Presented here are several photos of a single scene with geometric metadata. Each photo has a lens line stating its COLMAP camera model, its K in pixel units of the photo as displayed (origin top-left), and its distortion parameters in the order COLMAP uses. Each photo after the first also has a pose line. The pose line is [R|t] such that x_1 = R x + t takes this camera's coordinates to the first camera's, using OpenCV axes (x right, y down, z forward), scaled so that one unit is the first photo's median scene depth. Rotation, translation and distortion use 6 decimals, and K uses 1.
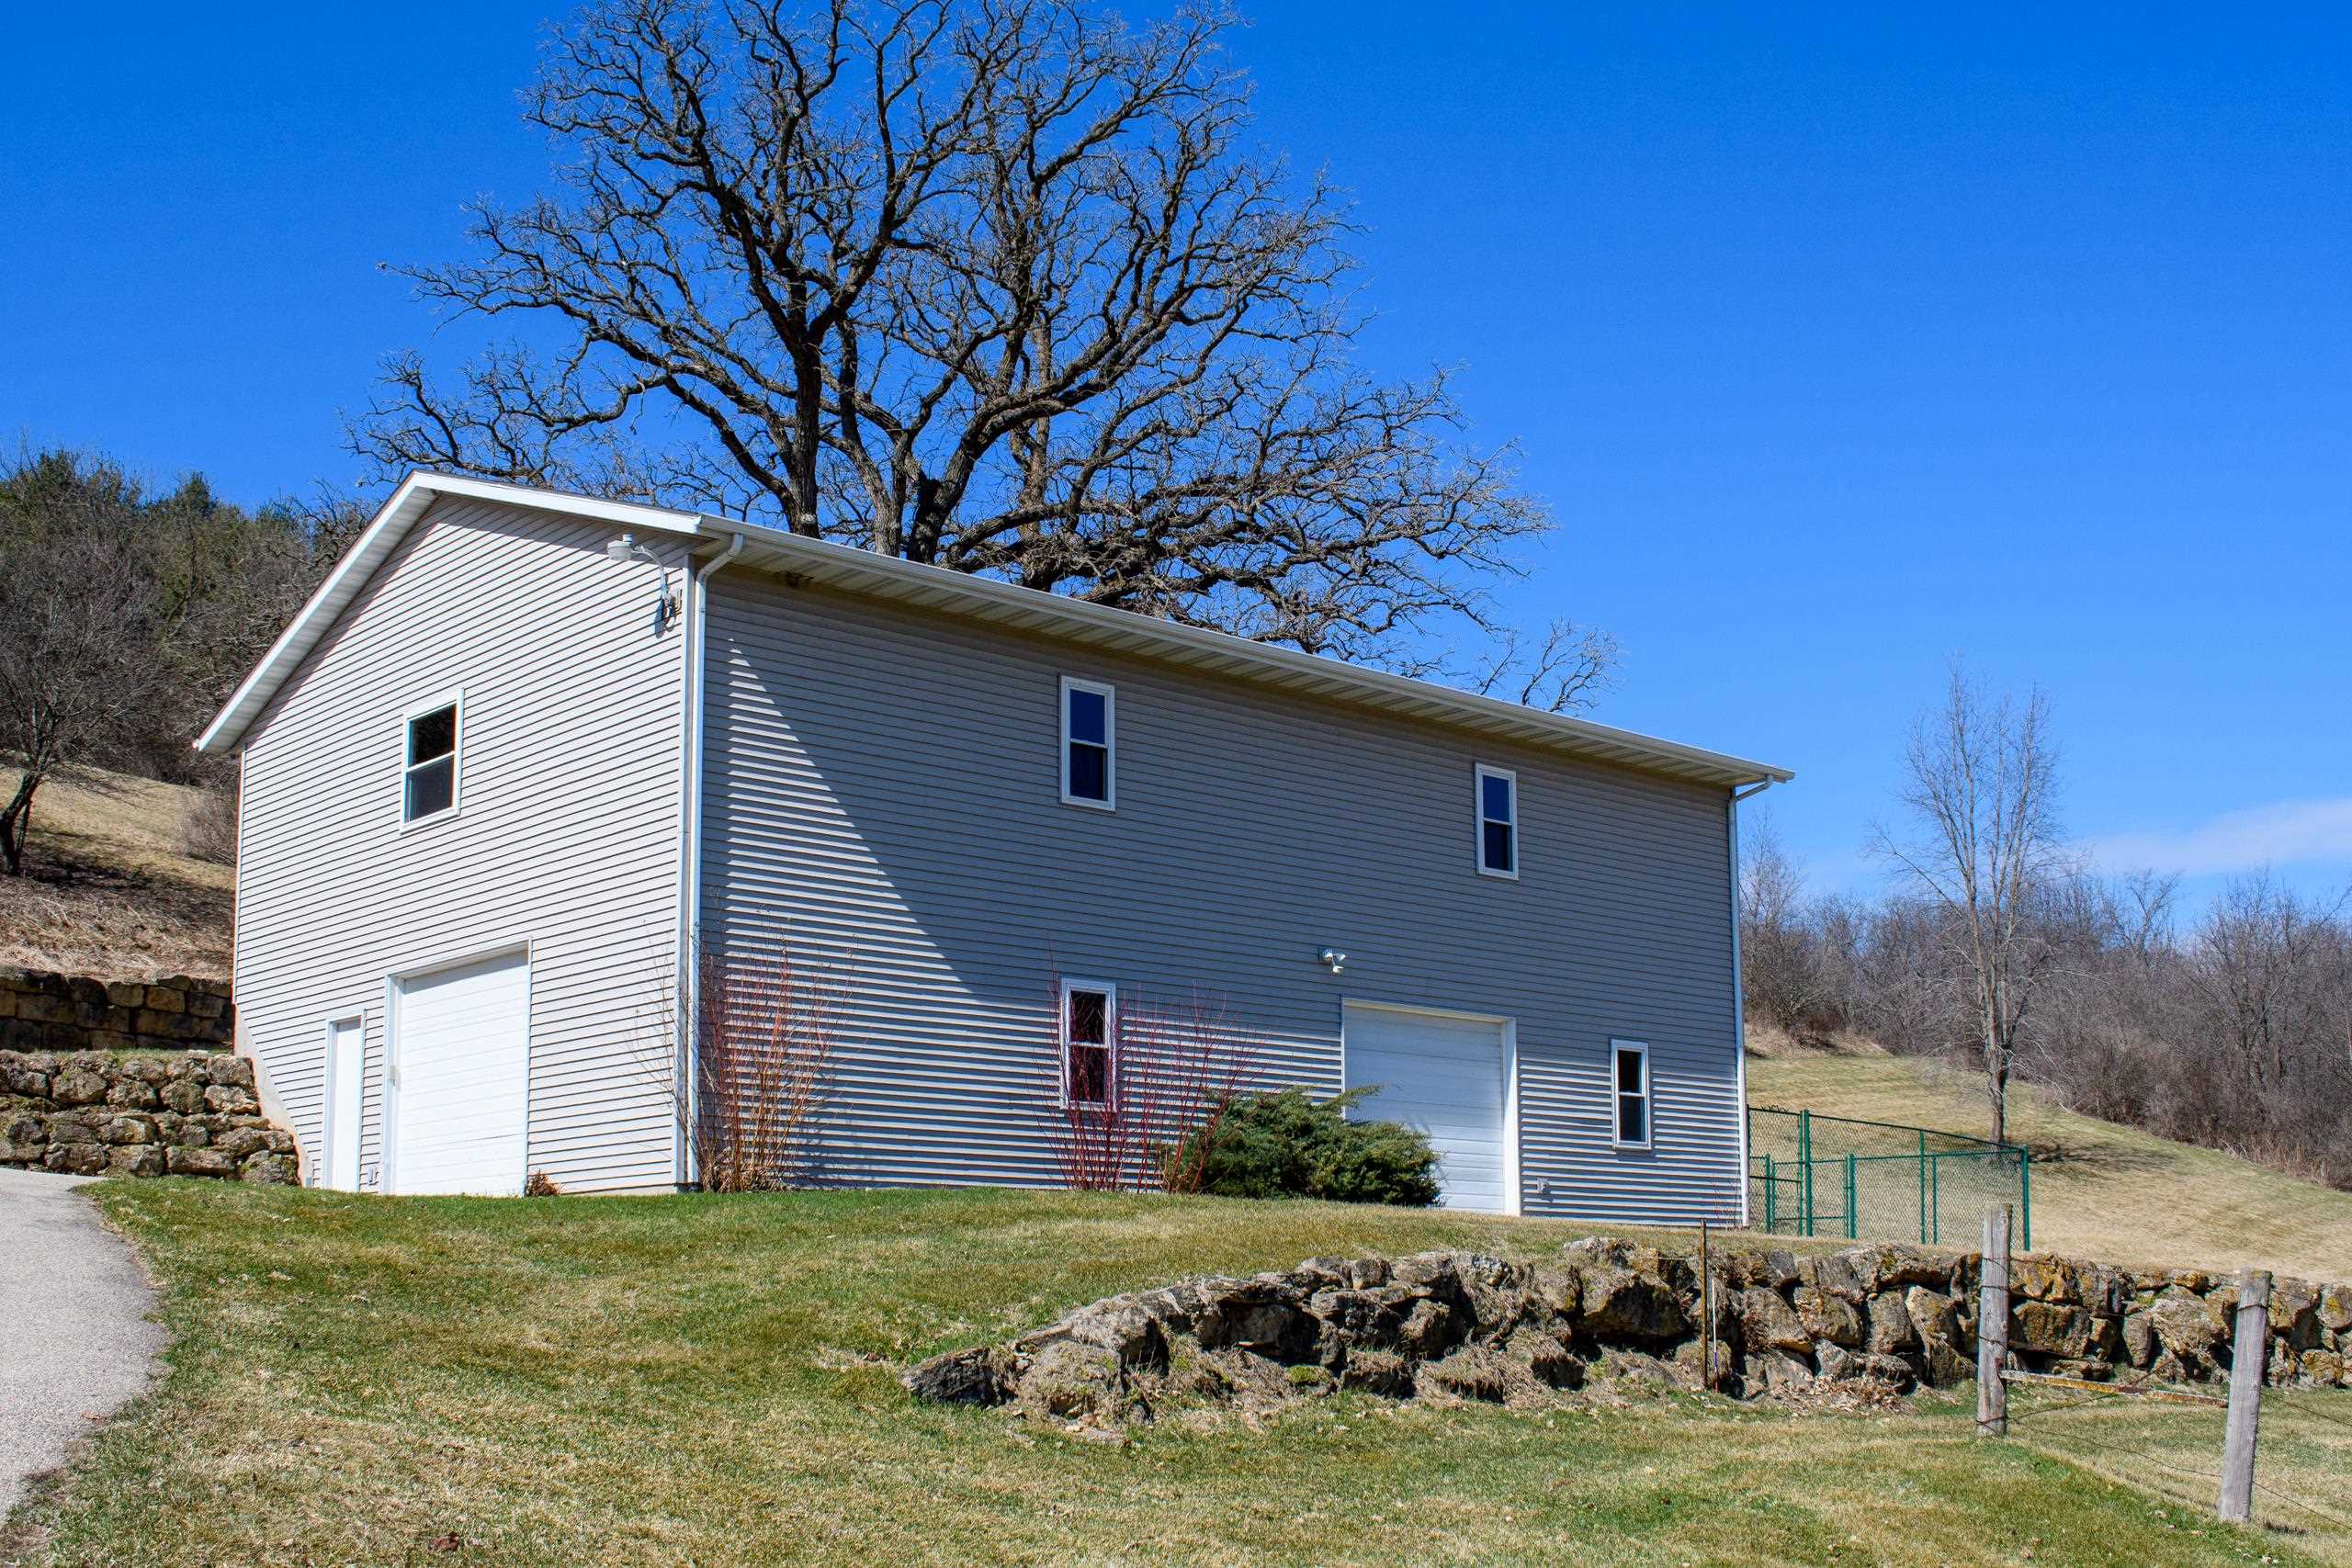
lens RADIAL K [[2959.7, 0, 1236.5], [0, 2959.7, 894.8], [0, 0, 1]] dist [-0.124288, 0.013631]
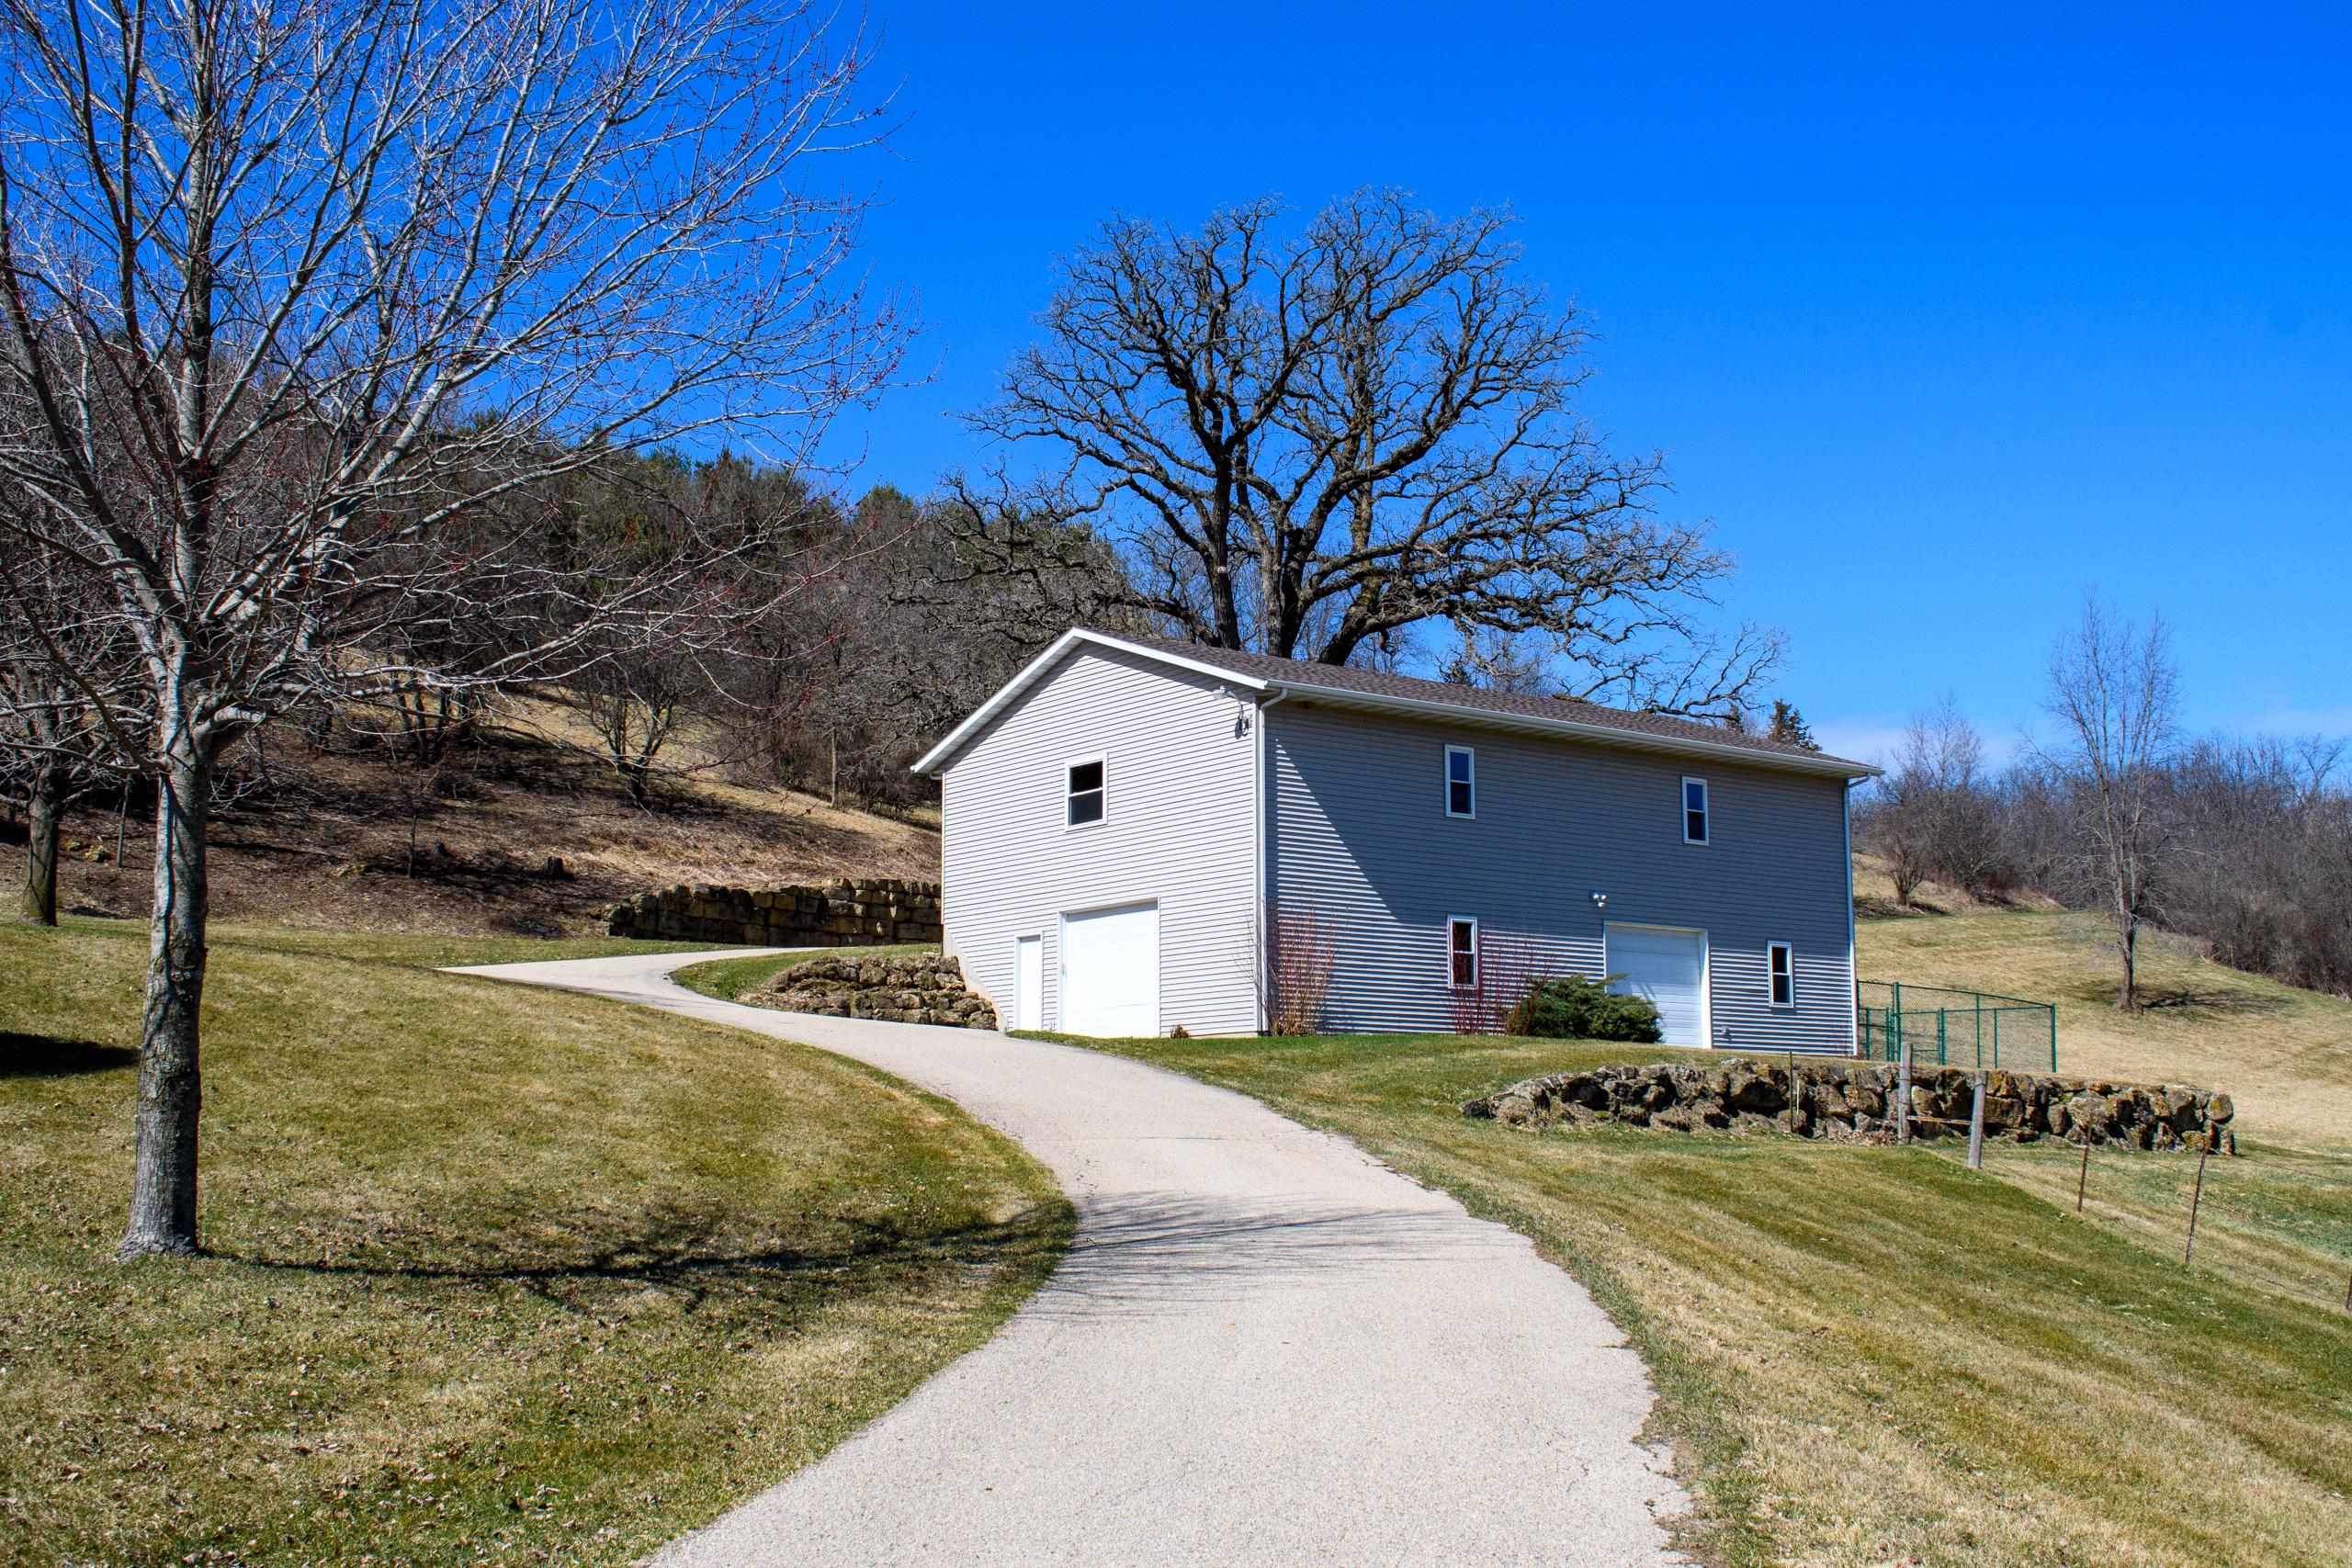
lens RADIAL K [[2790.9, 0, 1176.4], [0, 2790.9, 720.1], [0, 0, 1]] dist [-0.087962, 0.029700]
pose [[0.994425, -0.008987, -0.105063, -0.038616], [0.007997, 0.999920, -0.009836, -0.065084], [0.105143, 0.008941, 0.994417, -0.607373]]
